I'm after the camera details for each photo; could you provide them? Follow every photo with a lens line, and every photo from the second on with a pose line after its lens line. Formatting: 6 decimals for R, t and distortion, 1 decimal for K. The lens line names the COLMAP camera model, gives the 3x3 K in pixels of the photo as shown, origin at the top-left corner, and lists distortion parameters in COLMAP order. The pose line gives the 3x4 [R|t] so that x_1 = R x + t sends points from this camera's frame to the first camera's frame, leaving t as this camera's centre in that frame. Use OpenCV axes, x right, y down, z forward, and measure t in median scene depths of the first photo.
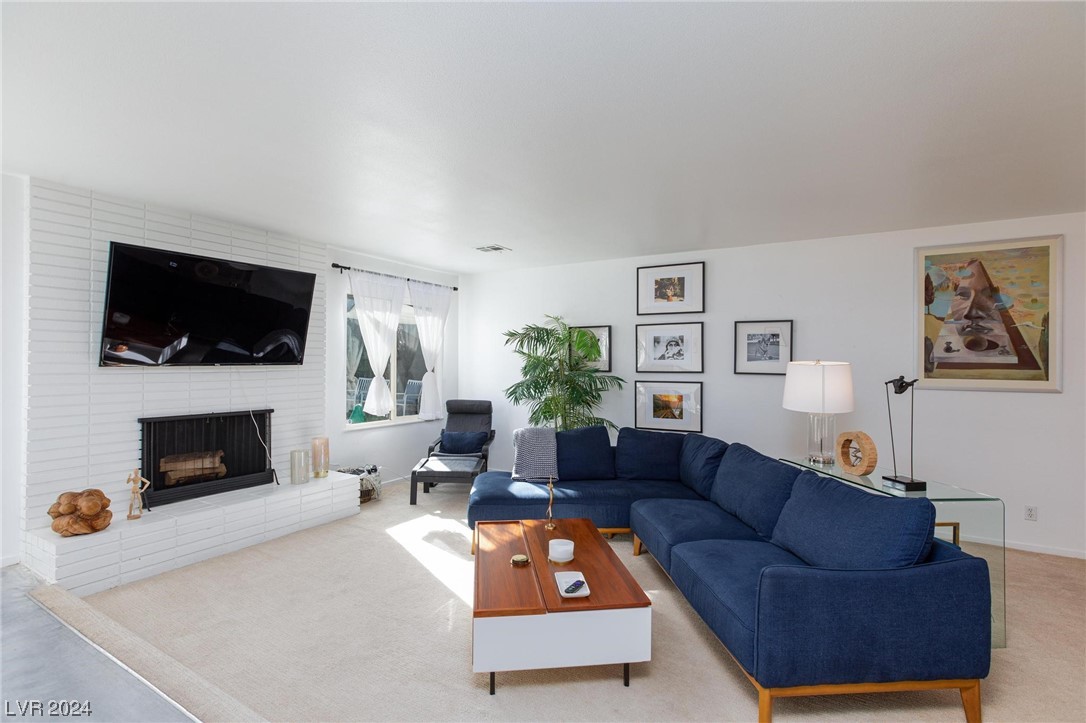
lens RADIAL K [[489.4, 0, 542.7], [0, 489.4, 363.7], [0, 0, 1]] dist [-0.001817, 0.006629]
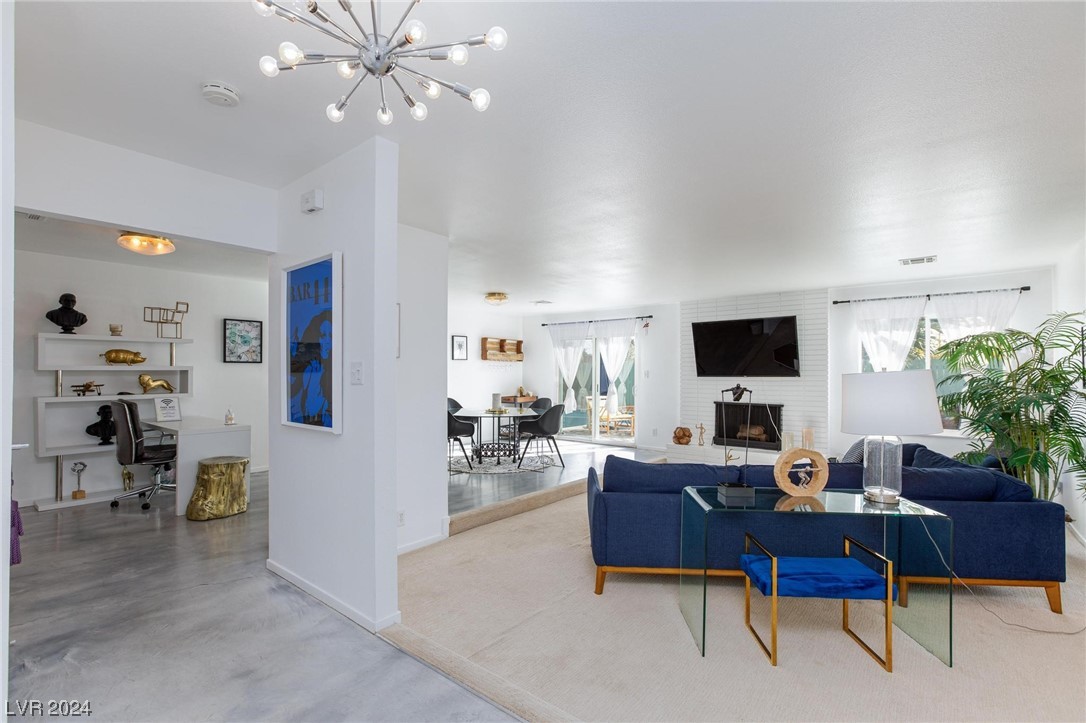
lens RADIAL K [[489.4, 0, 546.6], [0, 489.4, 366.6], [0, 0, 1]] dist [-0.001817, 0.006629]
pose [[-0.160727, -0.020439, -0.986787, 1.036046], [-0.011273, 0.999758, -0.018872, 0.007286], [0.986934, 0.008091, -0.160919, 0.466881]]
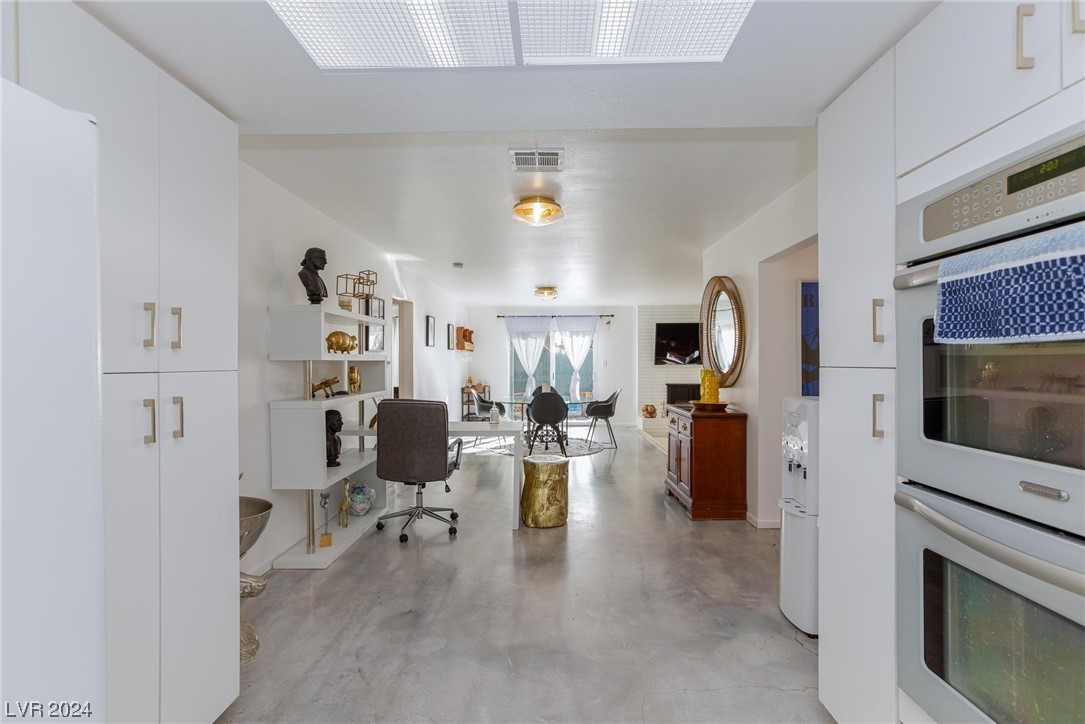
lens RADIAL K [[489.0, 0, 545.7], [0, 489.0, 356.2], [0, 0, 1]] dist [-0.001817, 0.006629]
pose [[0.485443, -0.022951, -0.873967, 0.952475], [0.002040, 0.999682, -0.025119, 0.018488], [0.874266, 0.010411, 0.485336, -0.706298]]
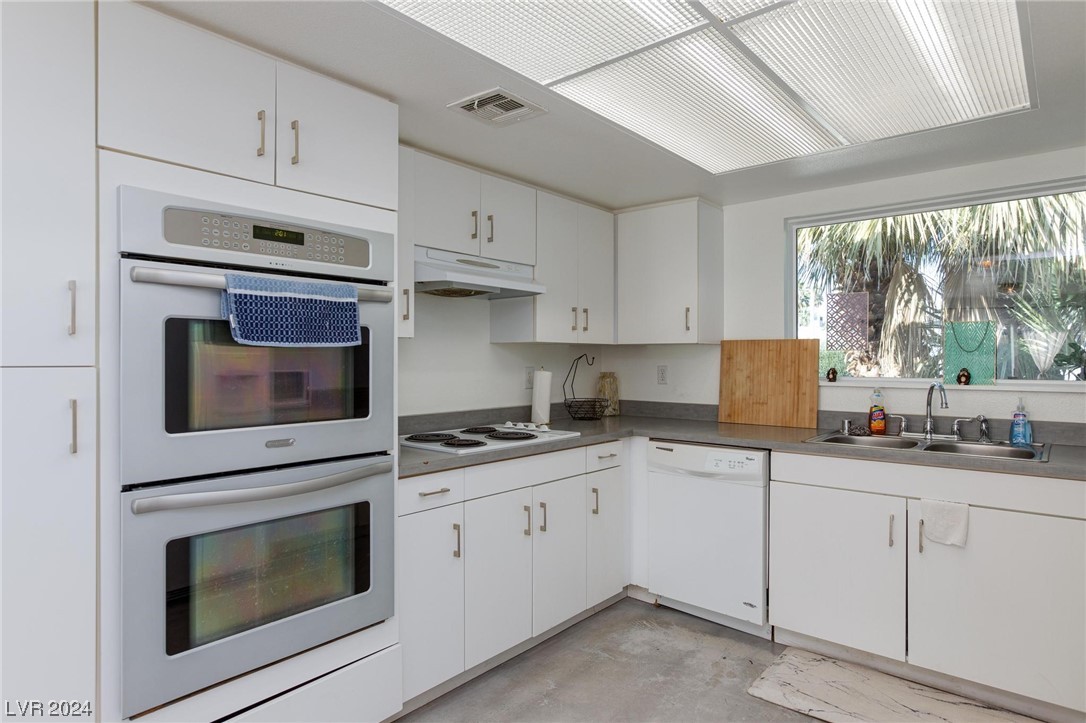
lens RADIAL K [[614.2, 0, 549.2], [0, 614.2, 363.3], [0, 0, 1]] dist [-0.004344, 0.001002]
pose [[0.184815, -0.013120, 0.982686, 0.579244], [0.010074, 0.999884, 0.011455, 0.016082], [-0.982722, 0.007782, 0.184926, -0.672995]]
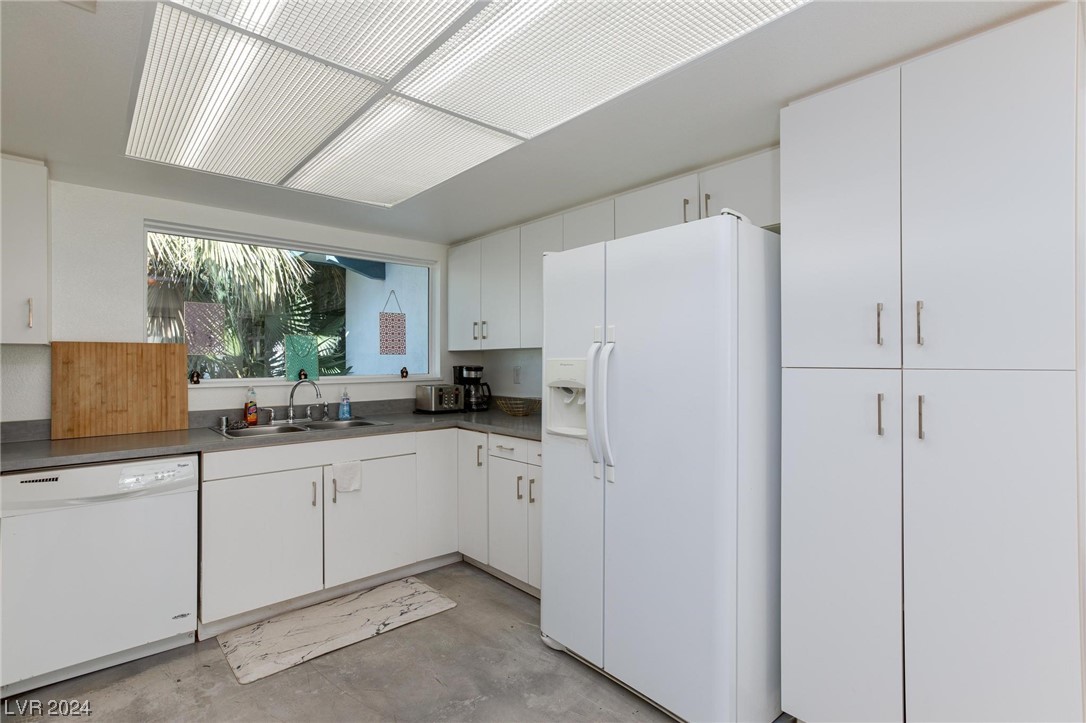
lens RADIAL K [[514.8, 0, 536.0], [0, 514.8, 356.3], [0, 0, 1]] dist [-0.020891, 0.009767]
pose [[-0.947589, 0.001916, 0.319485, 0.714017], [0.002945, 0.999992, 0.002738, 0.014185], [-0.319477, 0.003535, -0.947587, -0.427335]]
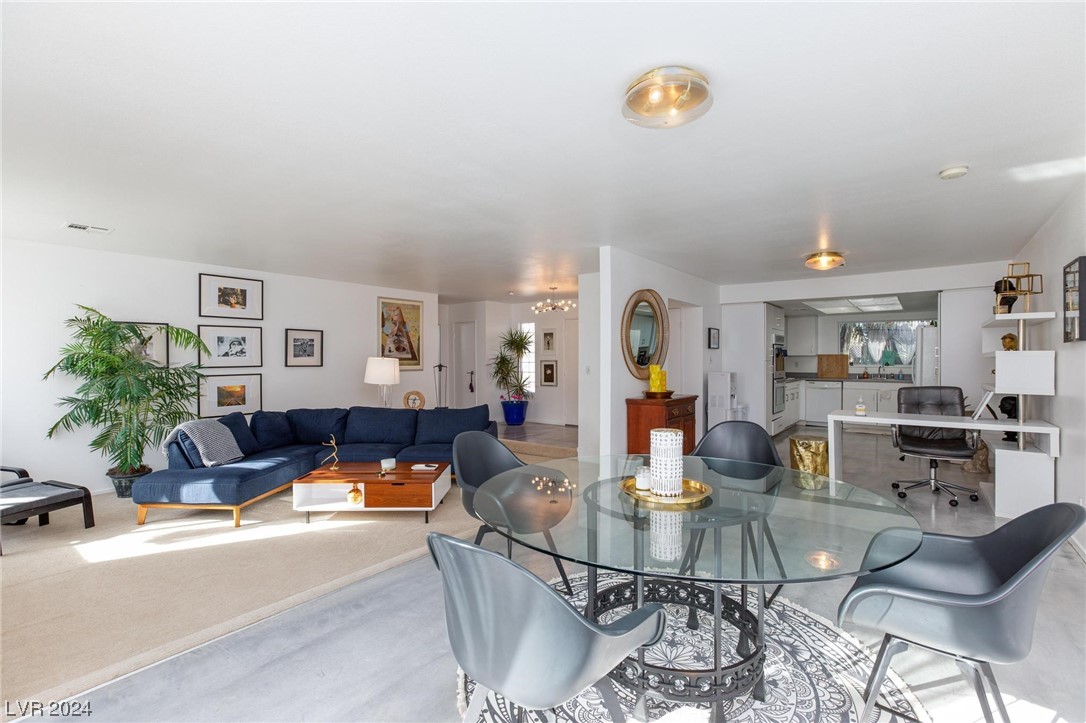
lens RADIAL K [[489.4, 0, 533.0], [0, 489.4, 357.3], [0, 0, 1]] dist [-0.001817, 0.006629]
pose [[0.159681, -0.007294, 0.987142, -0.862381], [0.006889, 0.999957, 0.006274, -0.009355], [-0.987145, 0.005799, 0.159725, 0.093783]]
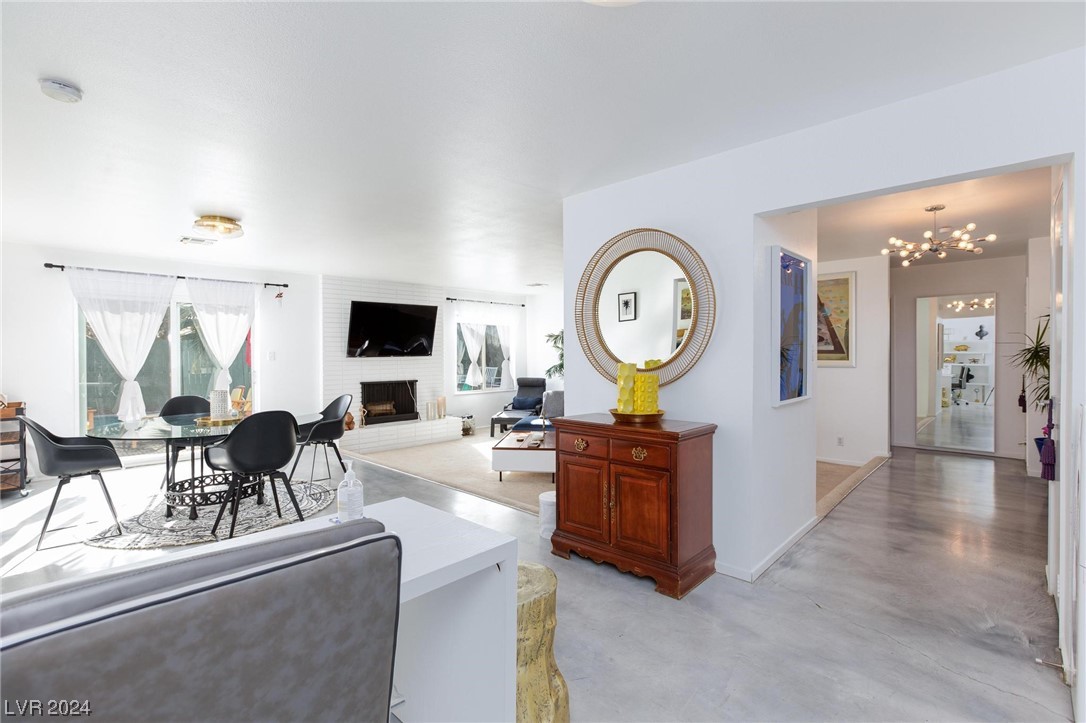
lens RADIAL K [[489.4, 0, 539.1], [0, 489.4, 361.3], [0, 0, 1]] dist [-0.001817, 0.006629]
pose [[0.970651, -0.008694, -0.240334, 0.320472], [0.011952, 0.999855, 0.012104, 0.004703], [0.240194, -0.014622, 0.970615, -0.642350]]
